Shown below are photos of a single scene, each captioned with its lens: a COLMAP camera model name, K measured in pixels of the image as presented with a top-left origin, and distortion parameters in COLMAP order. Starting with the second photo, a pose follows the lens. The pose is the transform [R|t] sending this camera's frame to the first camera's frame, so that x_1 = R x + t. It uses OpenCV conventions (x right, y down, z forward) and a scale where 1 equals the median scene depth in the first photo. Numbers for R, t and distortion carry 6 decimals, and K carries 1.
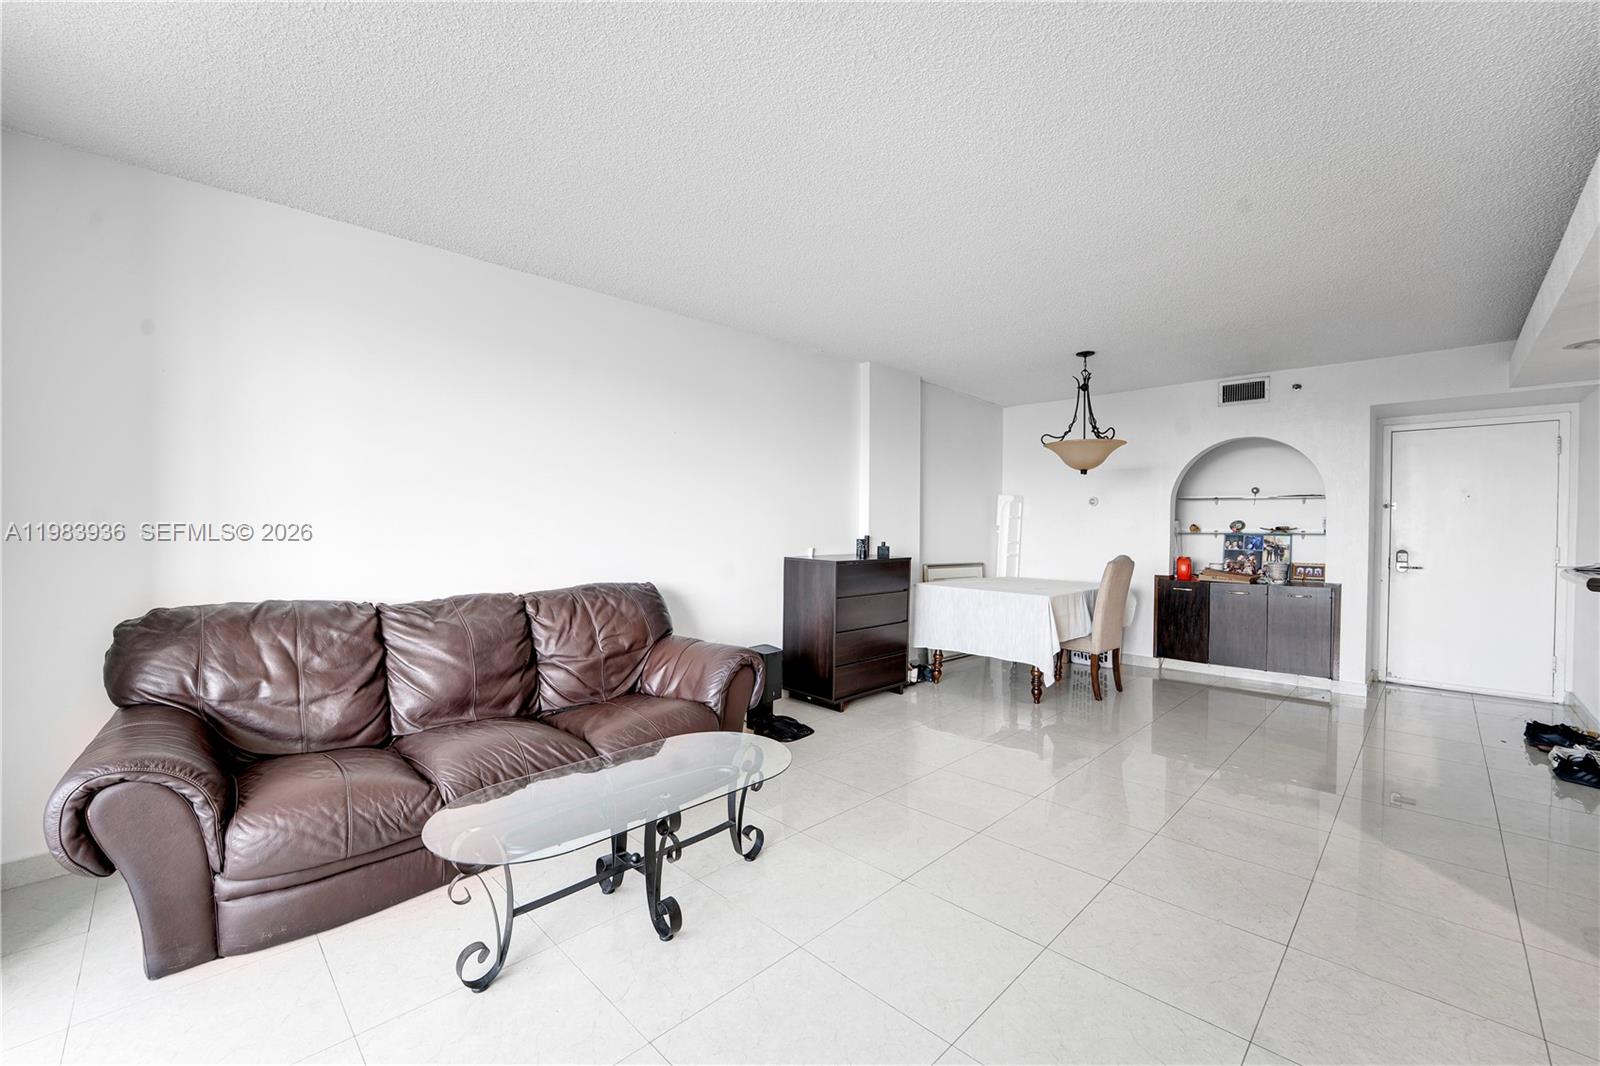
lens RADIAL K [[651.6, 0, 795.7], [0, 651.6, 540.3], [0, 0, 1]] dist [-0.021055, 0.000673]
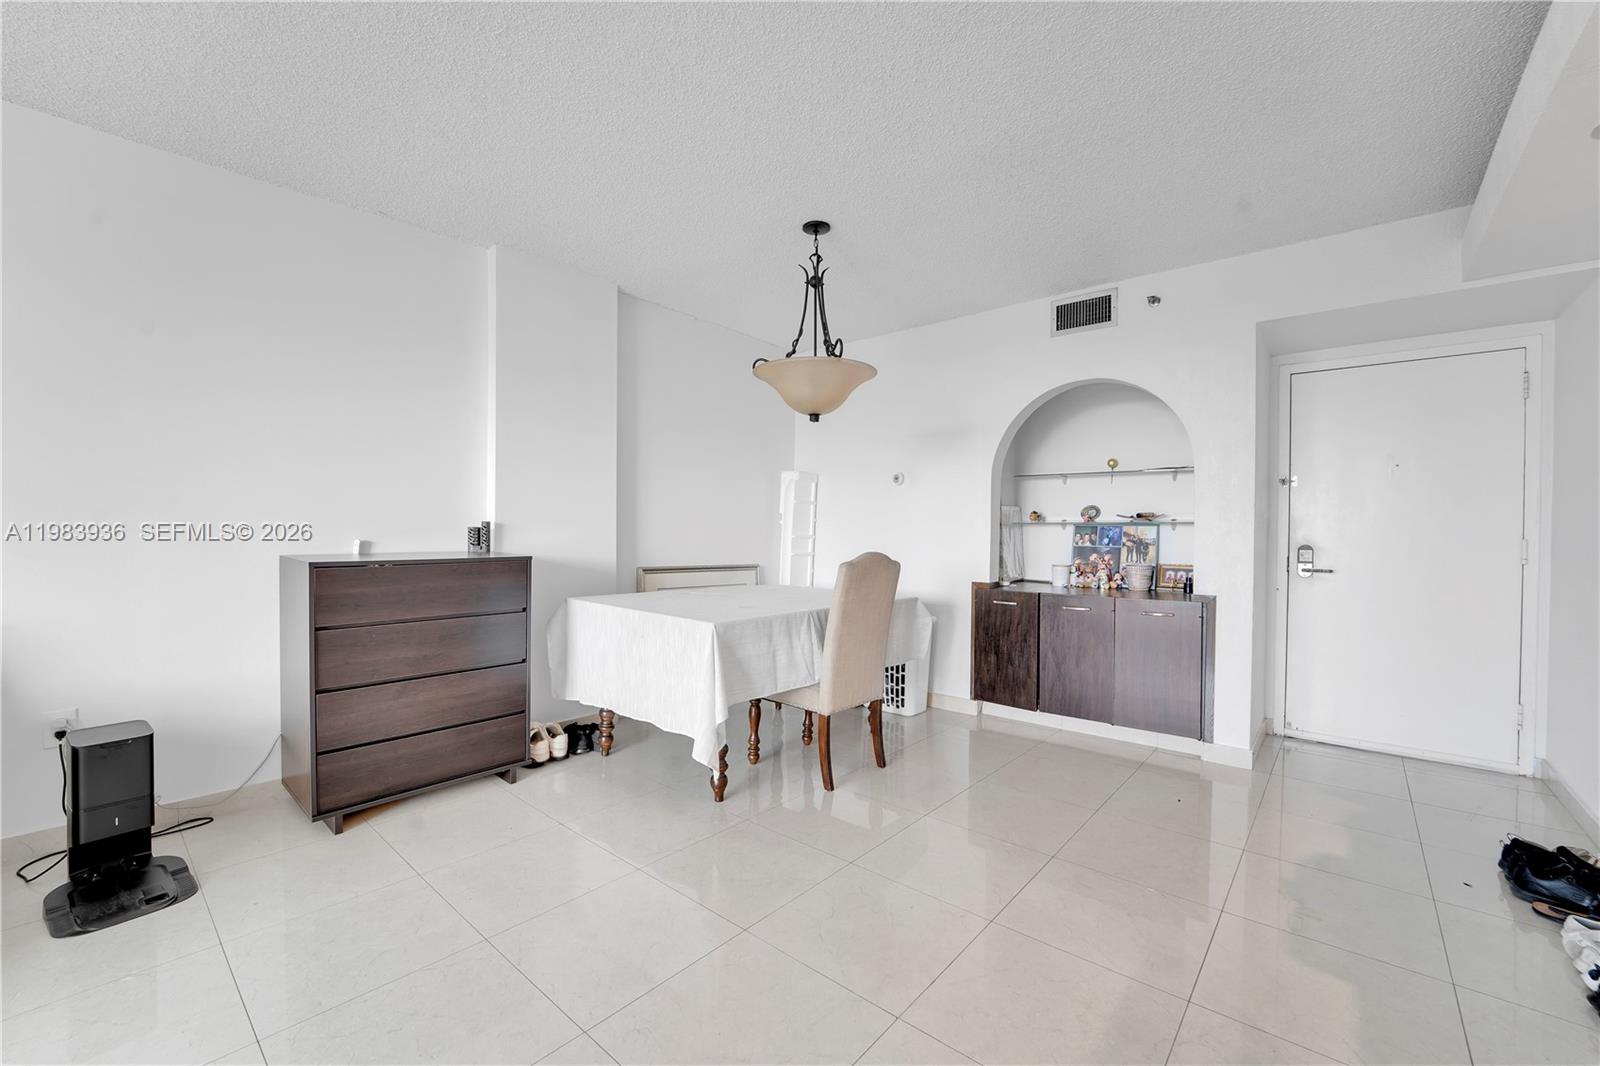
lens RADIAL K [[651.6, 0, 796.0], [0, 651.6, 539.6], [0, 0, 1]] dist [-0.021055, 0.000673]
pose [[0.997083, 0.000586, 0.076323, 0.338550], [-0.000288, 0.999992, -0.003916, 0.011702], [-0.076325, 0.003882, 0.997075, 0.340917]]
